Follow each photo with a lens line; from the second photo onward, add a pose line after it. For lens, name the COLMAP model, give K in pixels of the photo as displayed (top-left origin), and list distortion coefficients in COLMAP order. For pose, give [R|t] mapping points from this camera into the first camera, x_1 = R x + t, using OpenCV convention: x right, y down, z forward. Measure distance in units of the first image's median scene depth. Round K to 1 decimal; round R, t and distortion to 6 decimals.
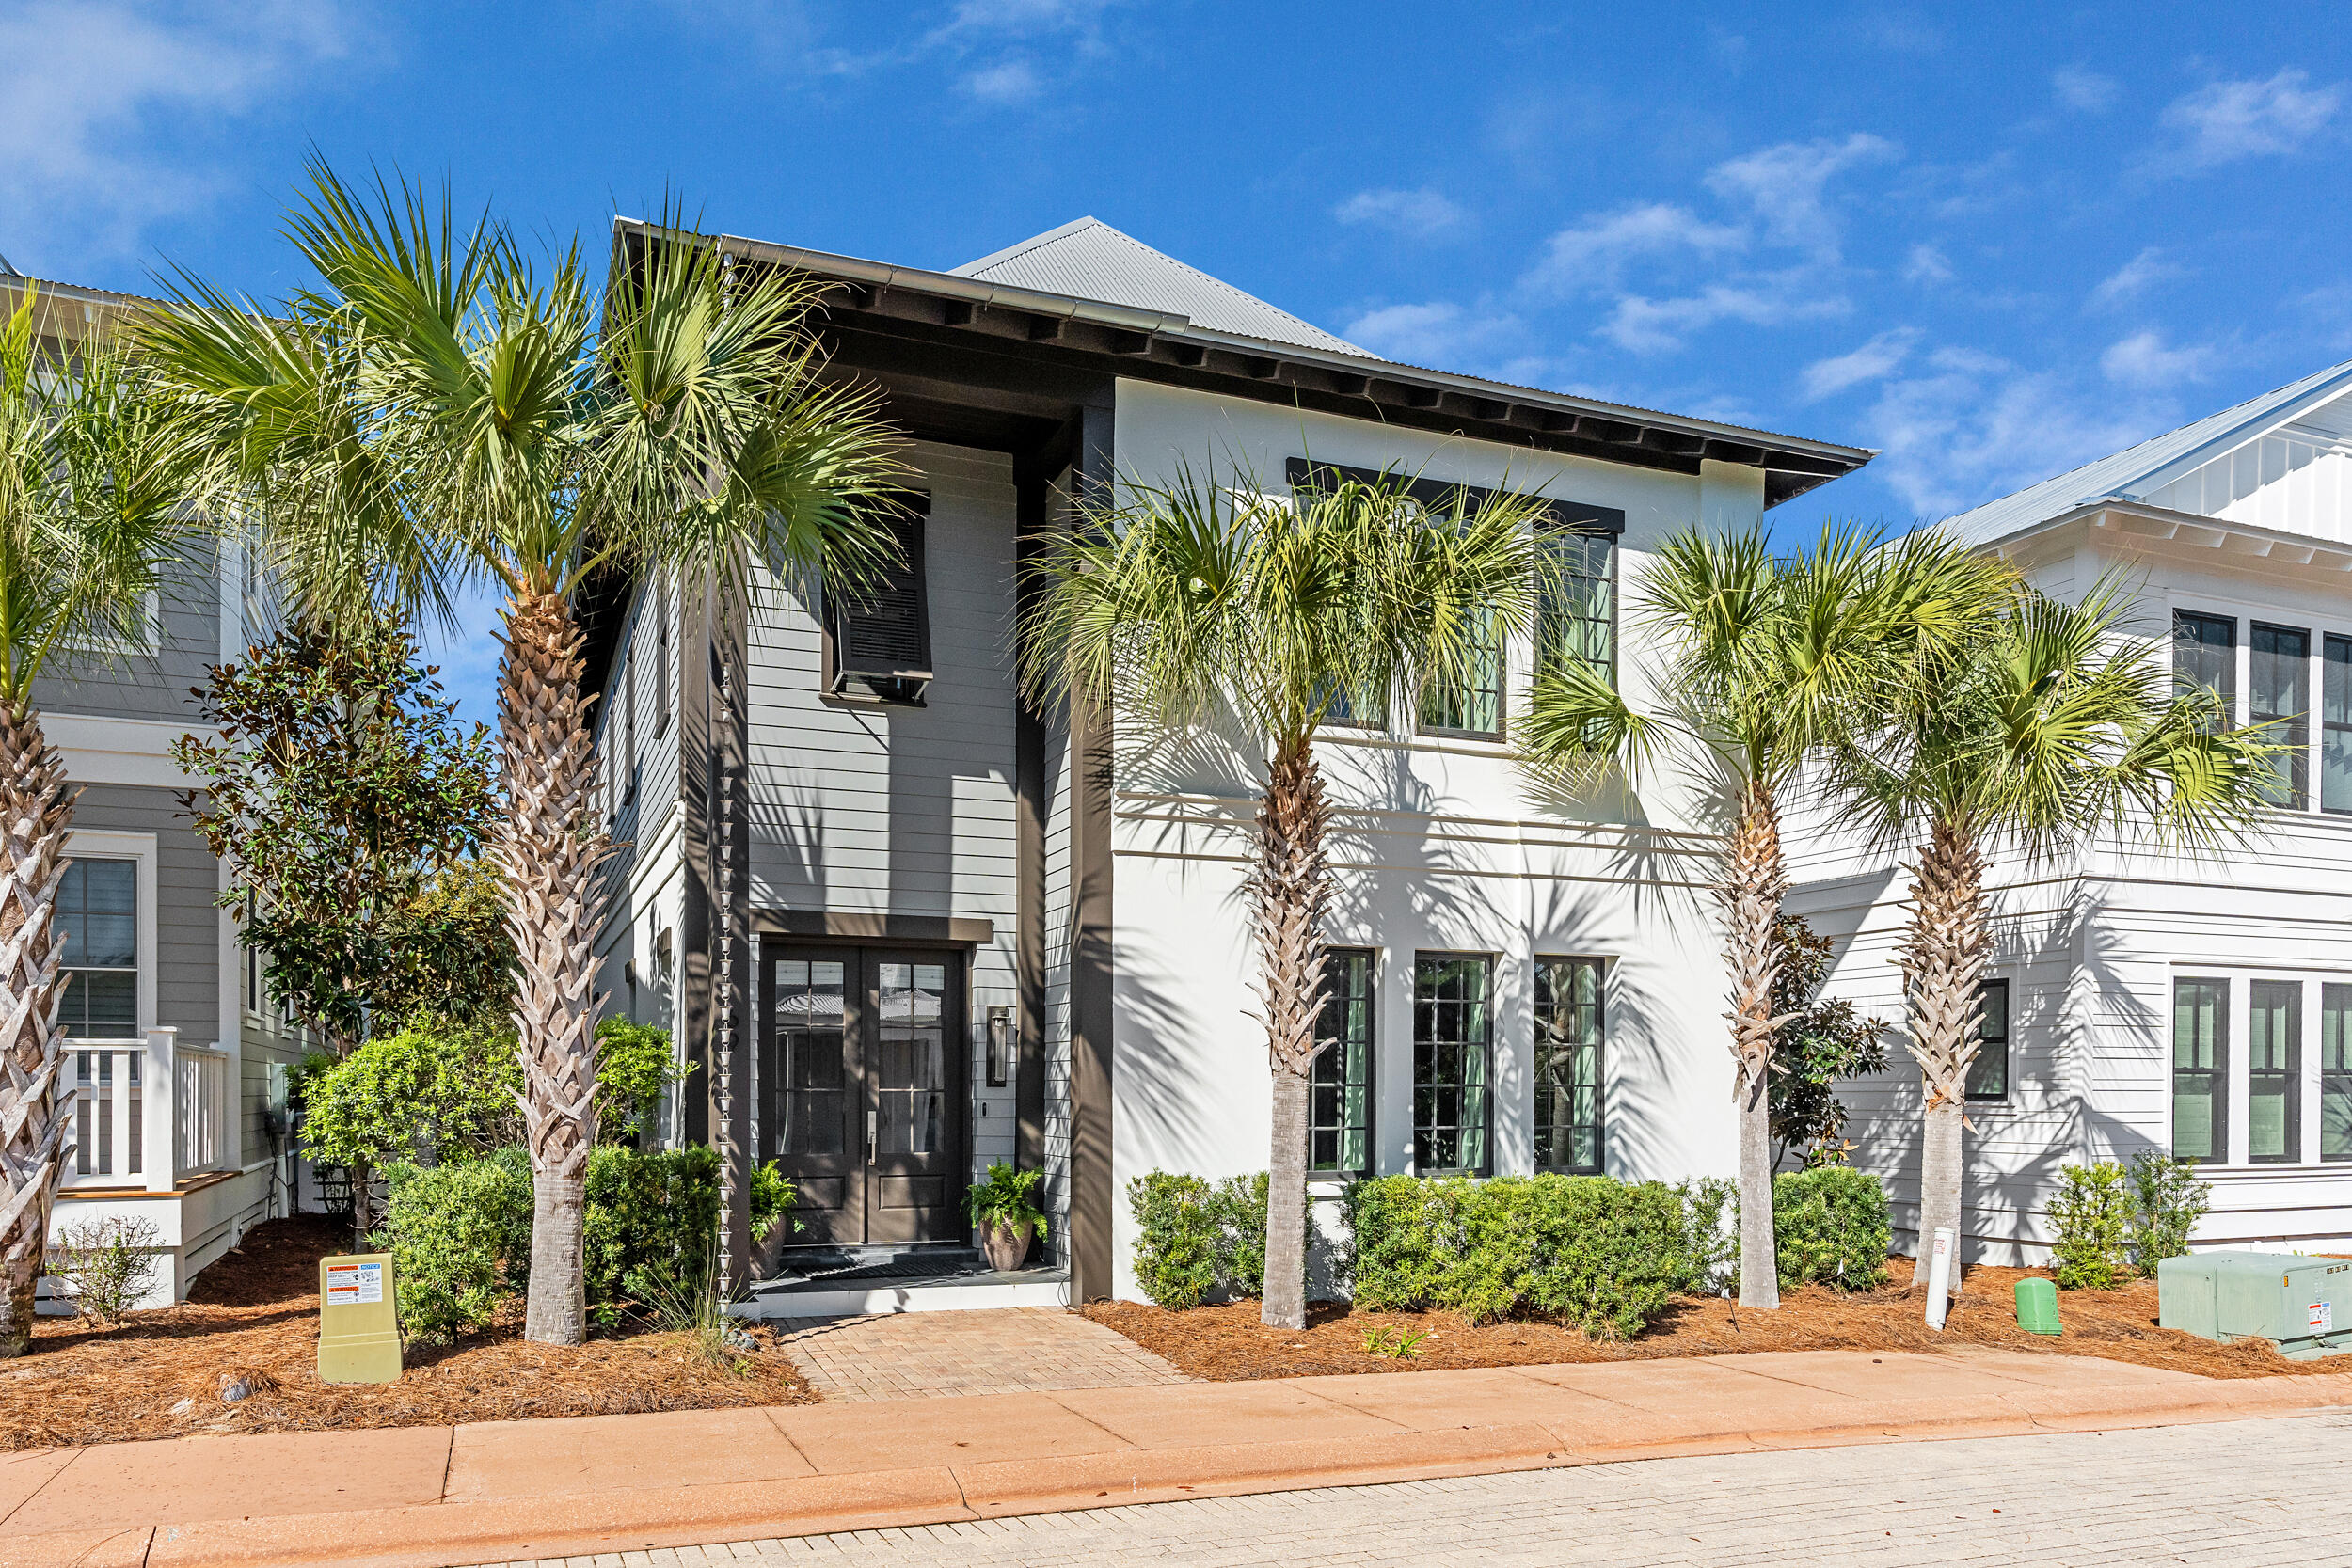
lens RADIAL K [[1414.6, 0, 1175.7], [0, 1414.6, 1104.0], [0, 0, 1]] dist [0.003348, 0.001718]
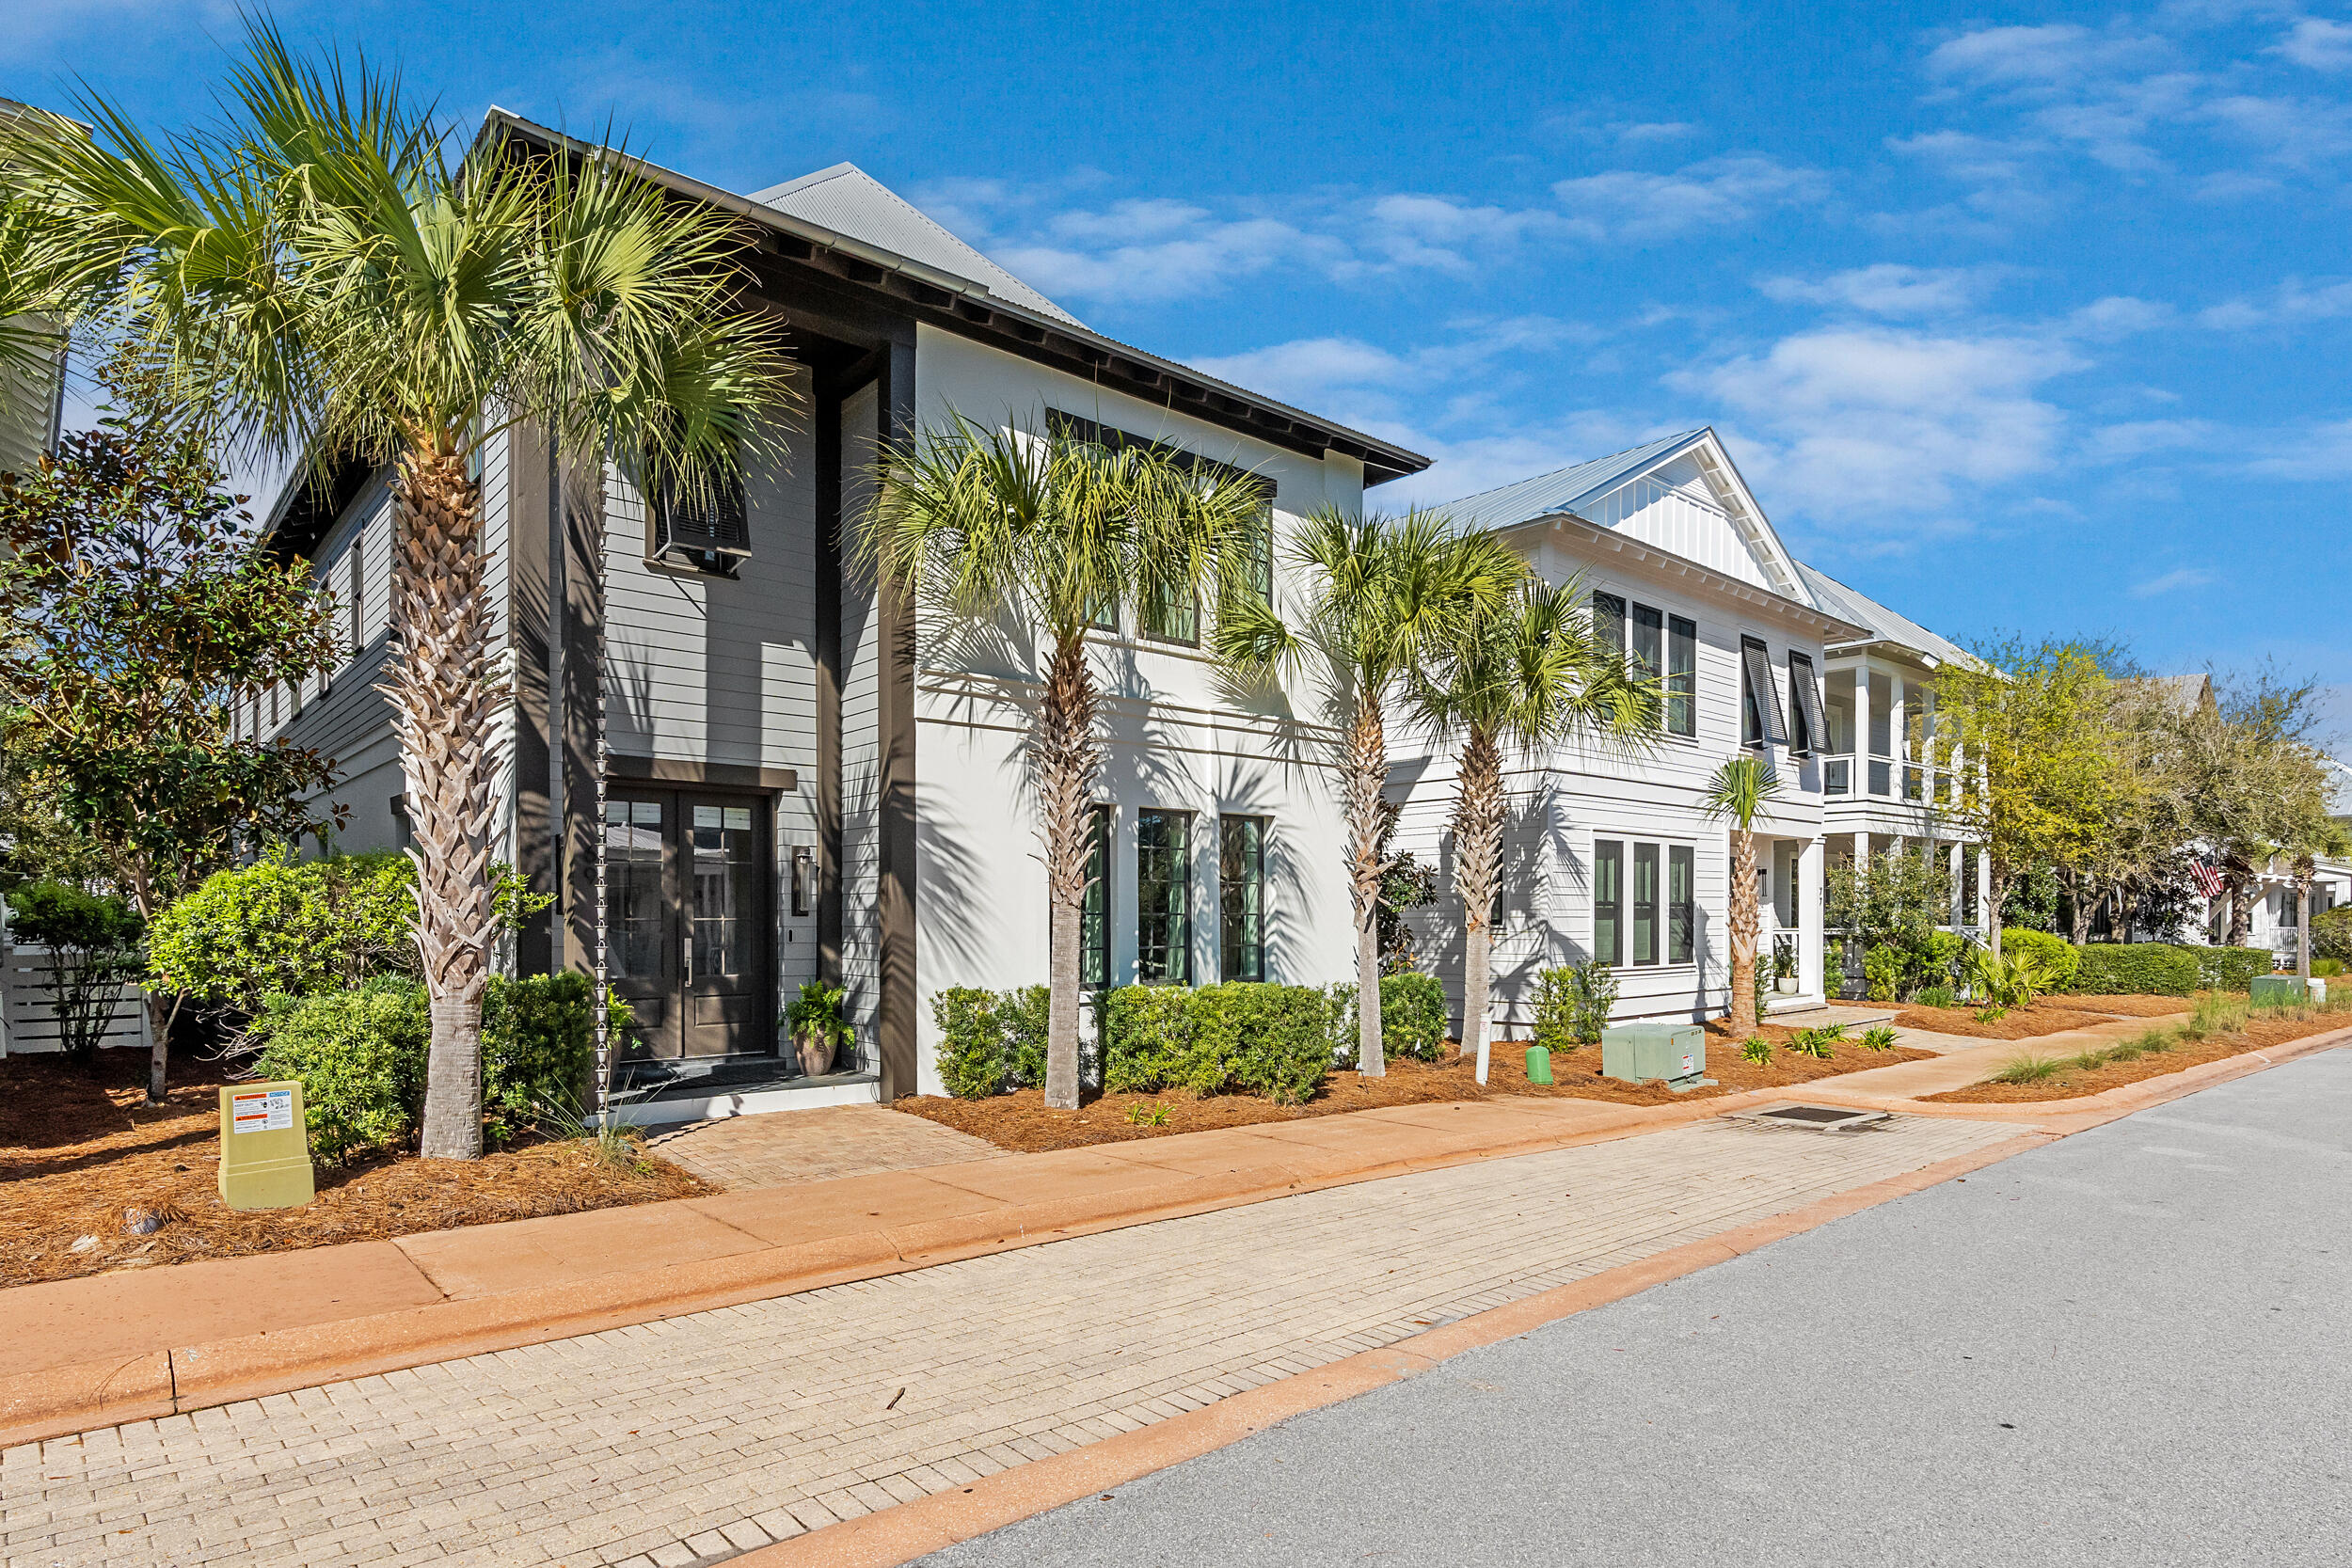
lens RADIAL K [[1298.6, 0, 1176.2], [0, 1298.6, 928.7], [0, 0, 1]] dist [-0.000596, 0.001189]
pose [[0.922907, -0.005837, 0.384979, -0.262944], [0.005878, 0.999982, 0.001071, -0.001362], [-0.384978, 0.001274, 0.922925, -0.092262]]
